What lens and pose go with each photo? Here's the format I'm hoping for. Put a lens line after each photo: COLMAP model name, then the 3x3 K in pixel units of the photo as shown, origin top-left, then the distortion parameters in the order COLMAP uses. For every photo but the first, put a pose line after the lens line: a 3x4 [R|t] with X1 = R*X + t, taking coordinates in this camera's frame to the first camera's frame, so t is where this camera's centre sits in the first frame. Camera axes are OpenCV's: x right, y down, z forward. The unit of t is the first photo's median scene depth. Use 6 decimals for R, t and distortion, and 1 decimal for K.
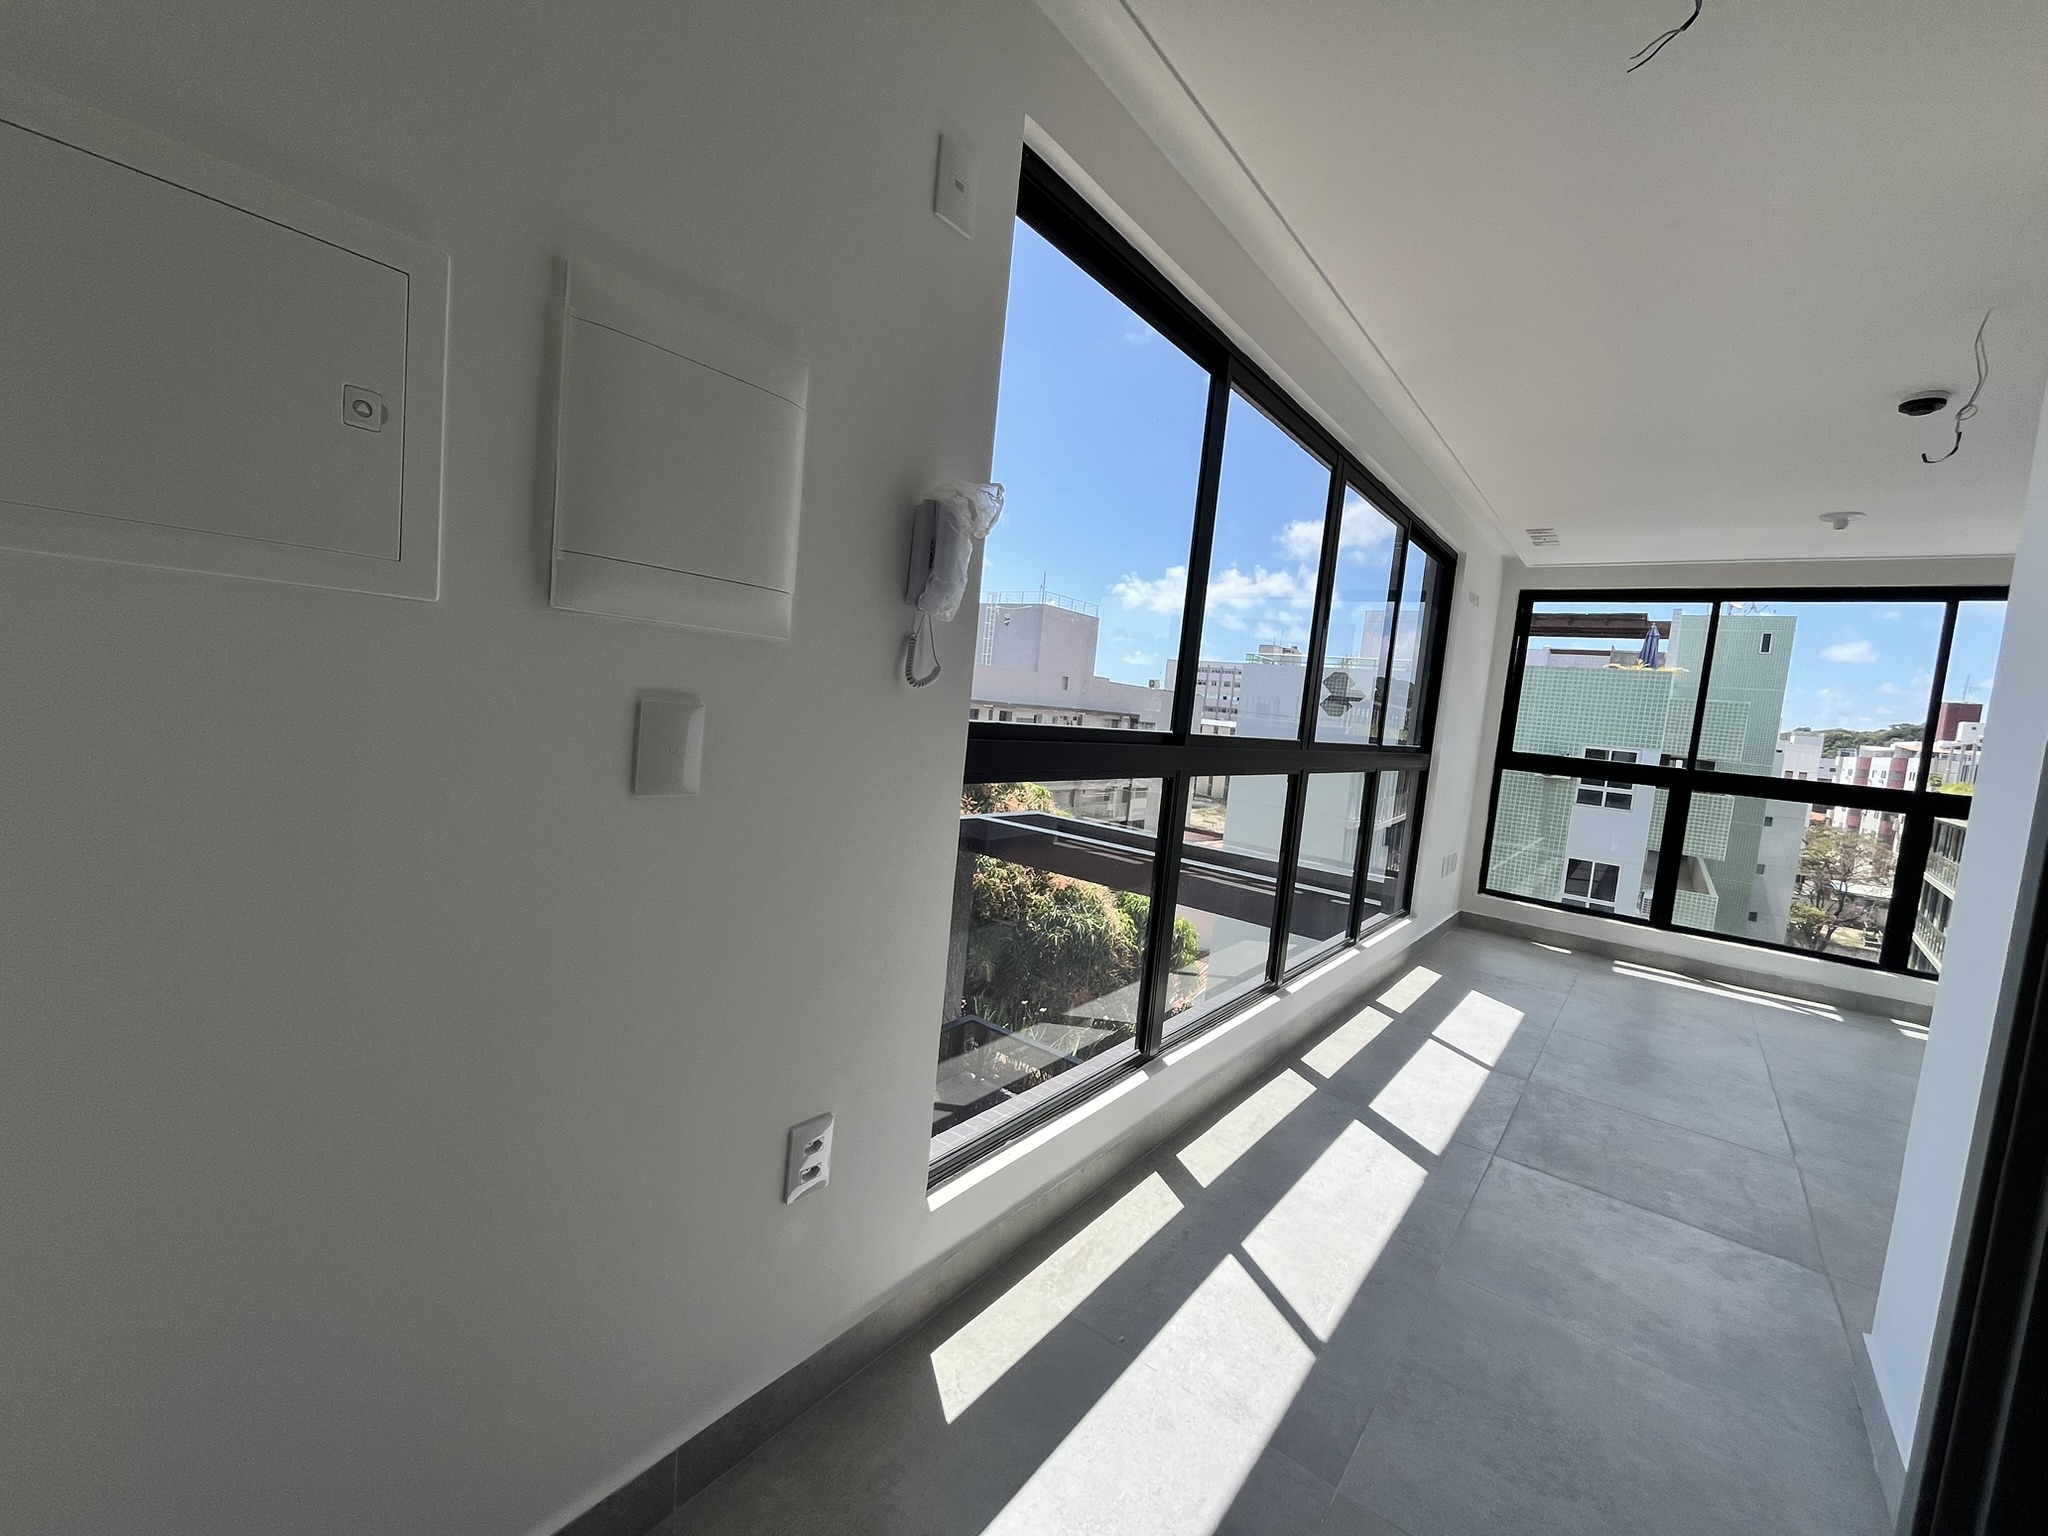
lens RADIAL K [[838.0, 0, 1024.0], [0, 838.0, 768.0], [0, 0, 1]] dist [-0.003632, -0.000511]
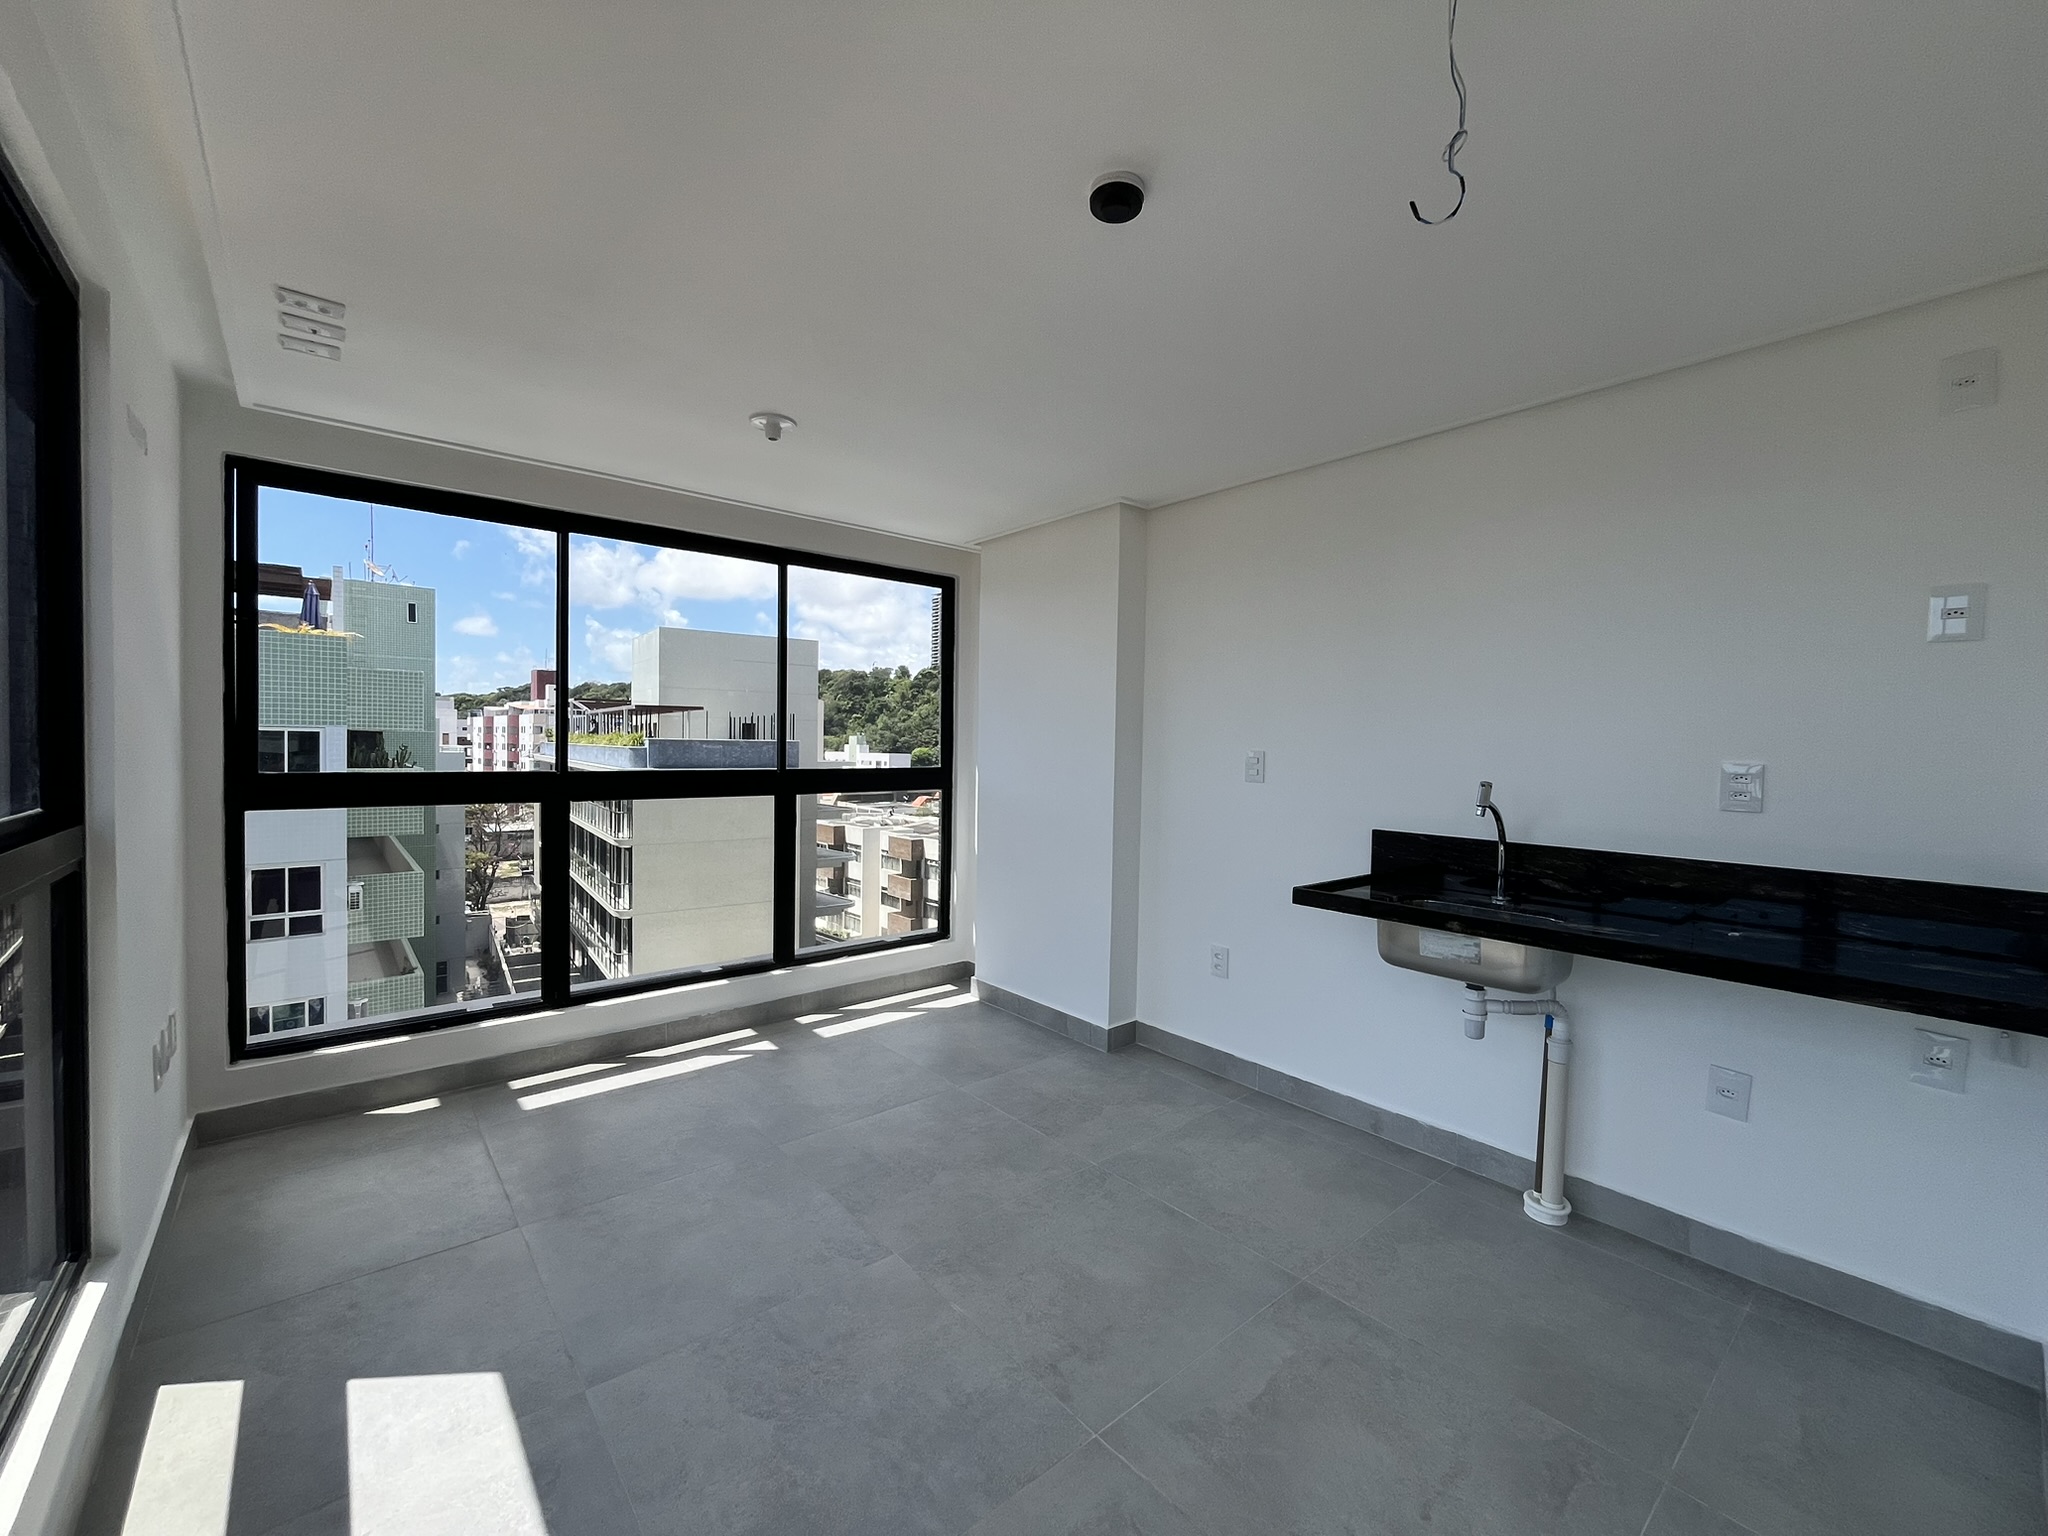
lens RADIAL K [[838.0, 0, 1024.0], [0, 838.0, 768.0], [0, 0, 1]] dist [-0.003632, -0.000511]
pose [[0.207462, -0.118128, 0.971085, 0.198894], [0.081603, 0.991312, 0.103155, -0.041563], [-0.974834, 0.057842, 0.215300, 0.470601]]
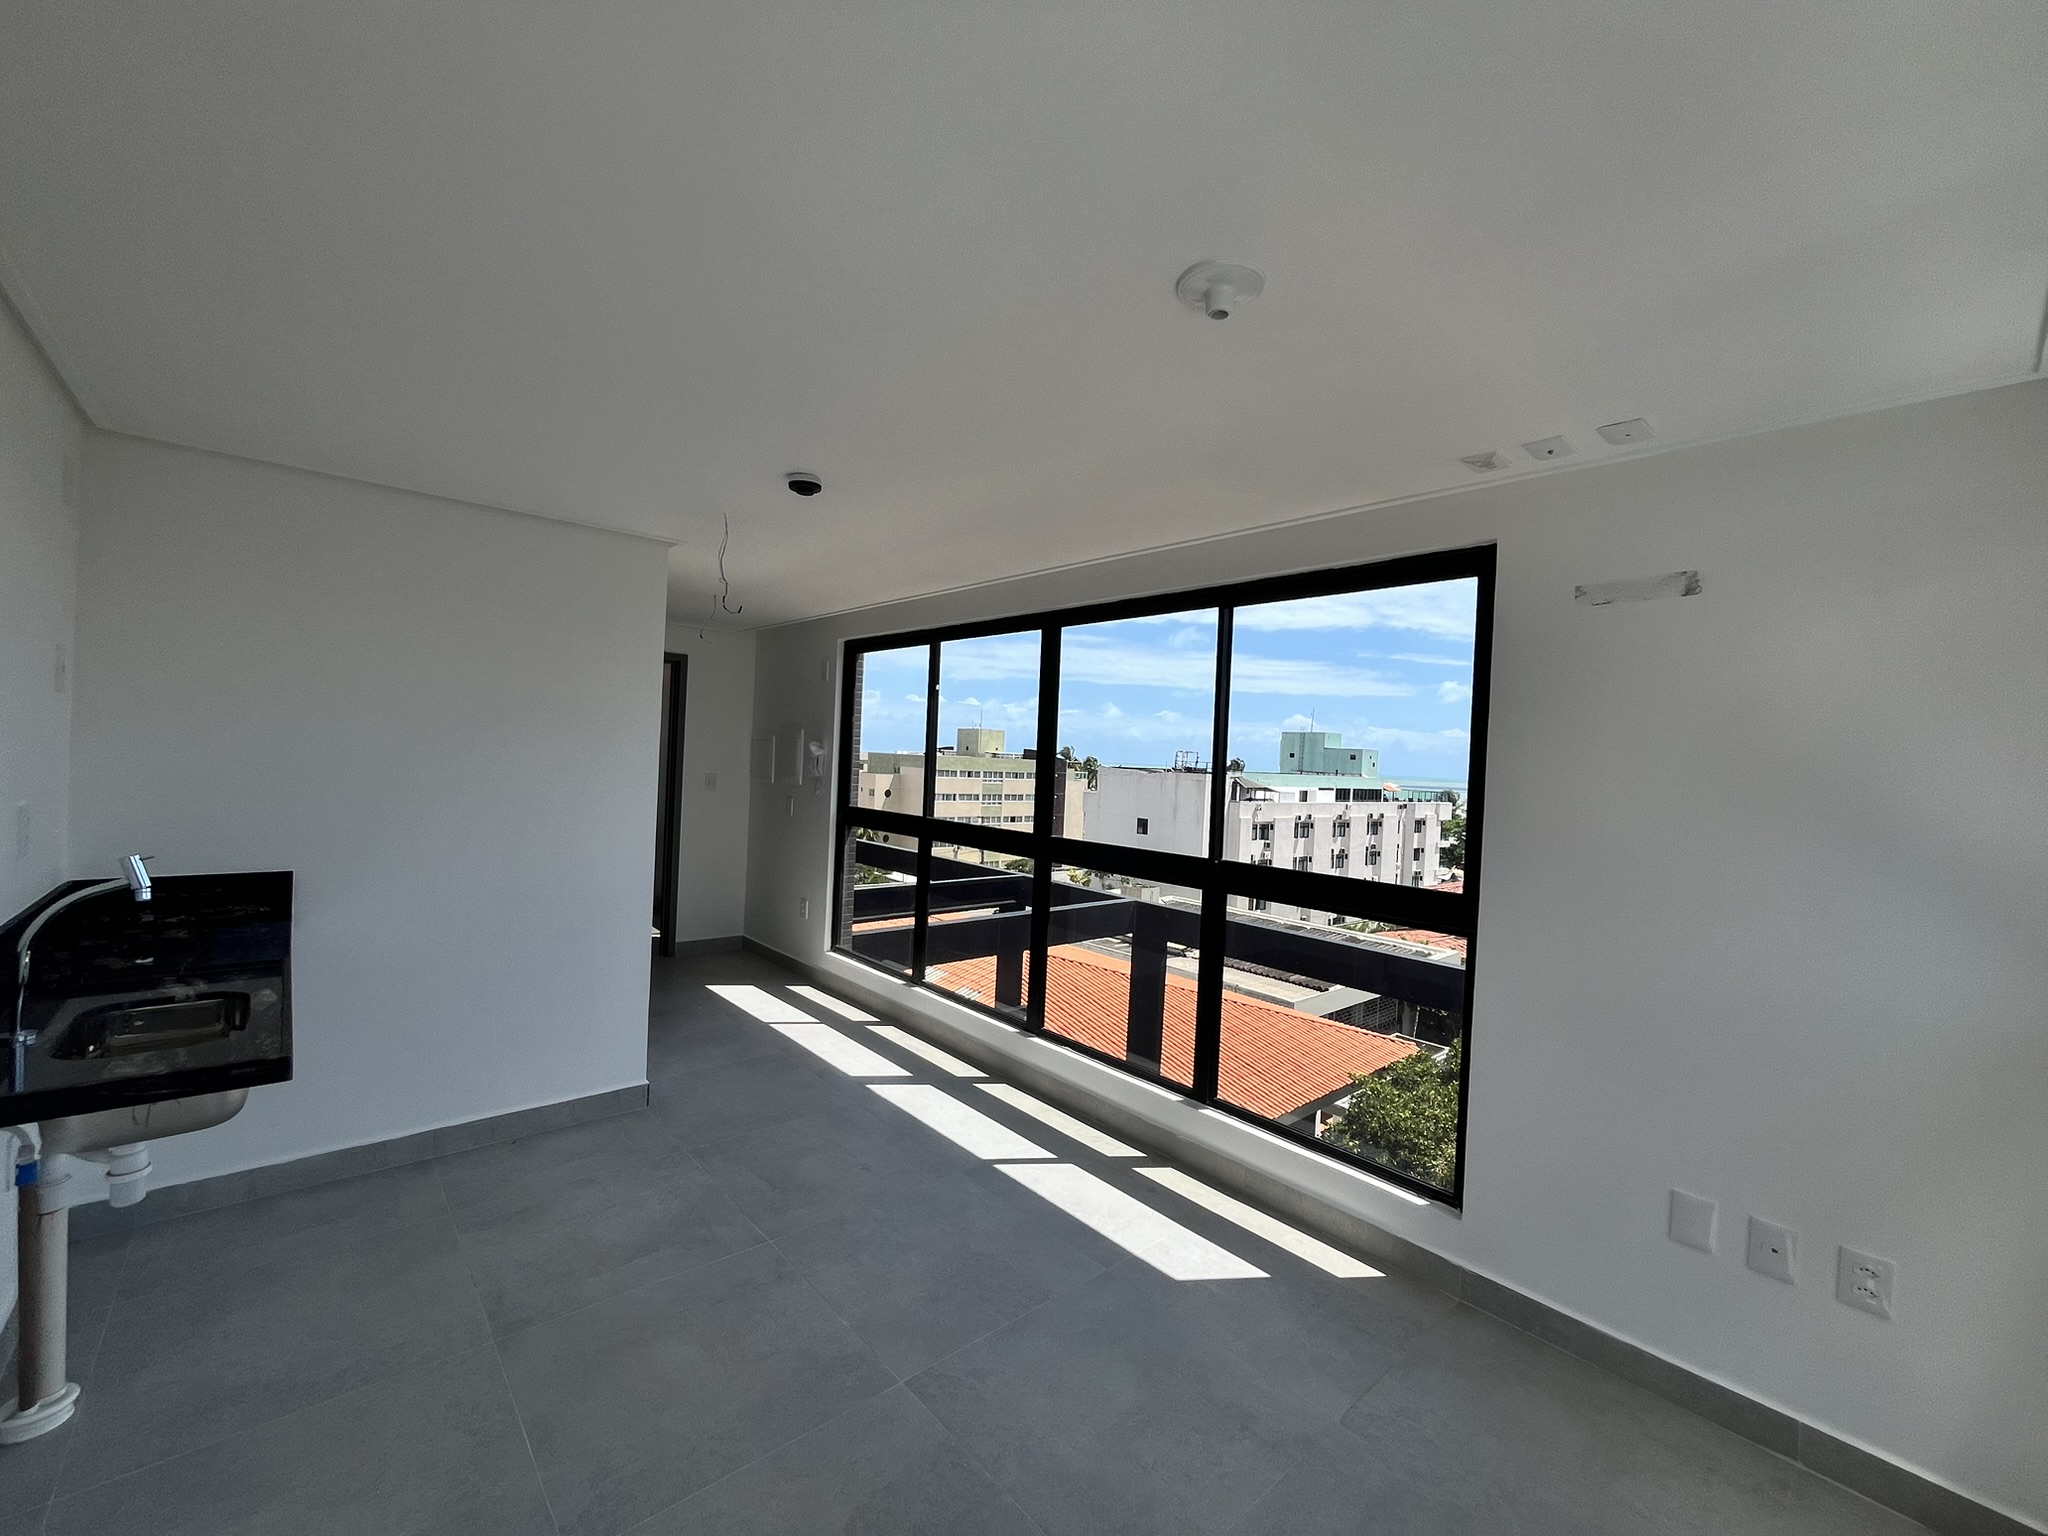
lens RADIAL K [[838.0, 0, 1024.0], [0, 838.0, 768.0], [0, 0, 1]] dist [-0.003632, -0.000511]
pose [[-0.168811, -0.082845, -0.982161, 0.993230], [-0.145011, 0.987706, -0.058388, -0.034683], [0.974923, 0.132568, -0.178749, 0.732010]]
